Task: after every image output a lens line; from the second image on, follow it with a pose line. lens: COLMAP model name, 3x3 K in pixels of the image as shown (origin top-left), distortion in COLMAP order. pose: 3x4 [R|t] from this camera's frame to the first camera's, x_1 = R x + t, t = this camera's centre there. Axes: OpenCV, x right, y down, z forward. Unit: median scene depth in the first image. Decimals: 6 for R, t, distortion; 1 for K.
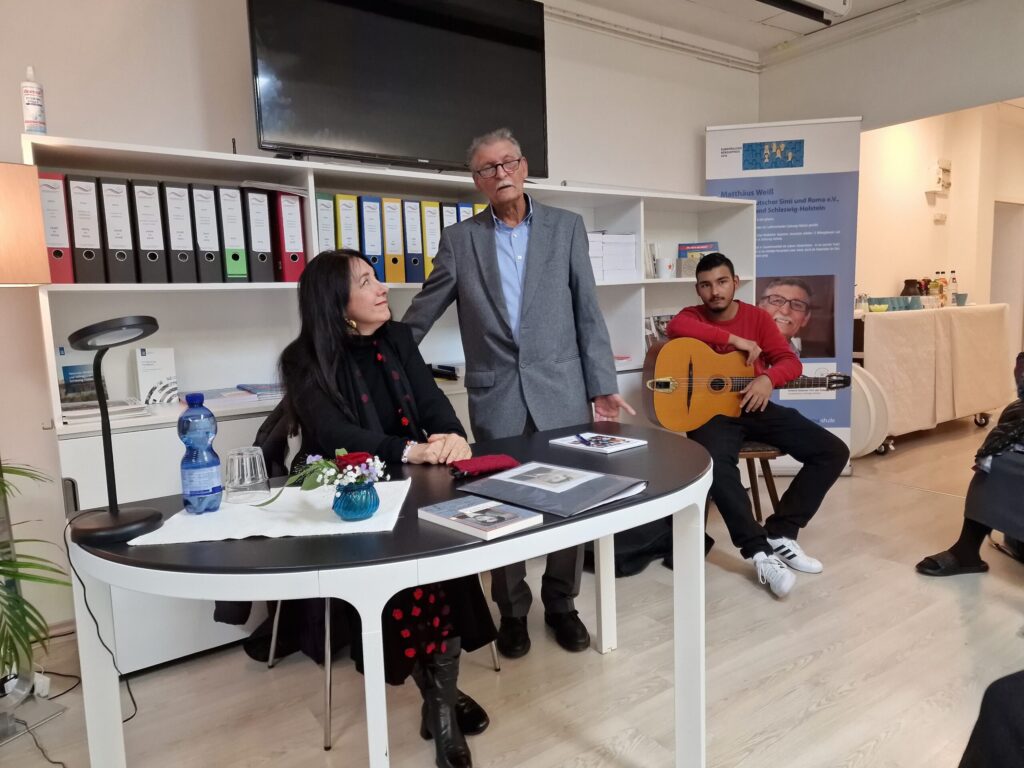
lens RADIAL K [[673.9, 0, 504.7], [0, 673.9, 389.3], [0, 0, 1]] dist [0.040067, -0.034400]
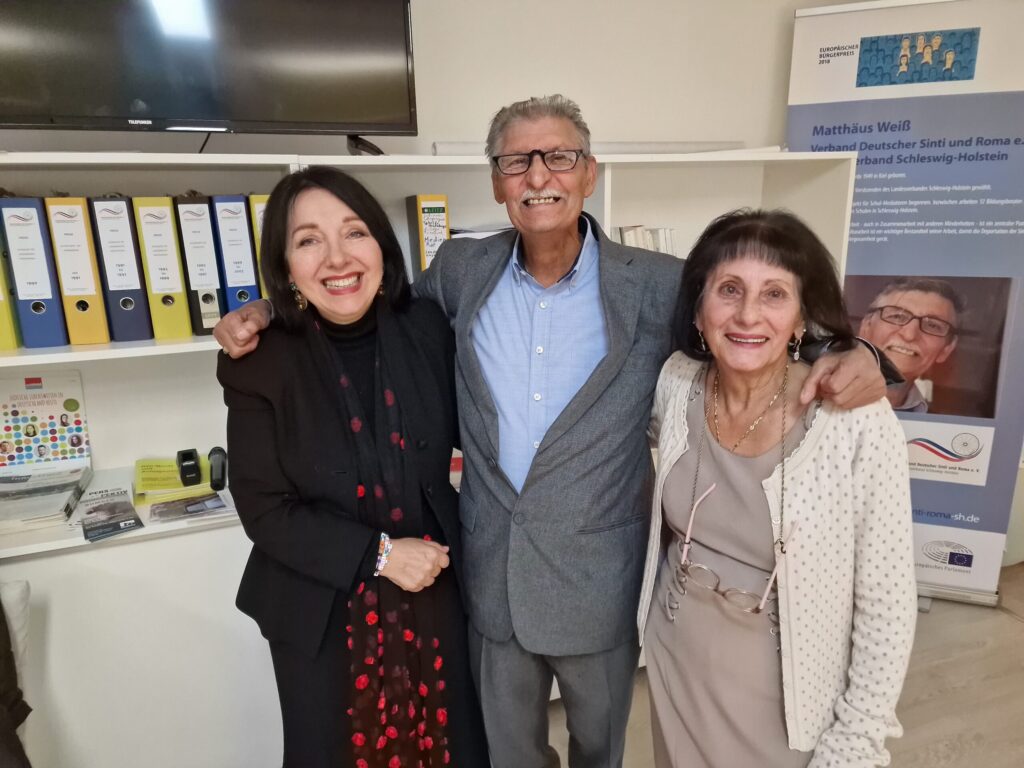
lens RADIAL K [[673.9, 0, 504.3], [0, 673.9, 381.4], [0, 0, 1]] dist [0.040067, -0.034400]
pose [[0.968169, 0.074970, -0.238805, 0.219354], [-0.040914, 0.988658, 0.144504, -0.148368], [0.246930, -0.130134, 0.960256, 0.341535]]
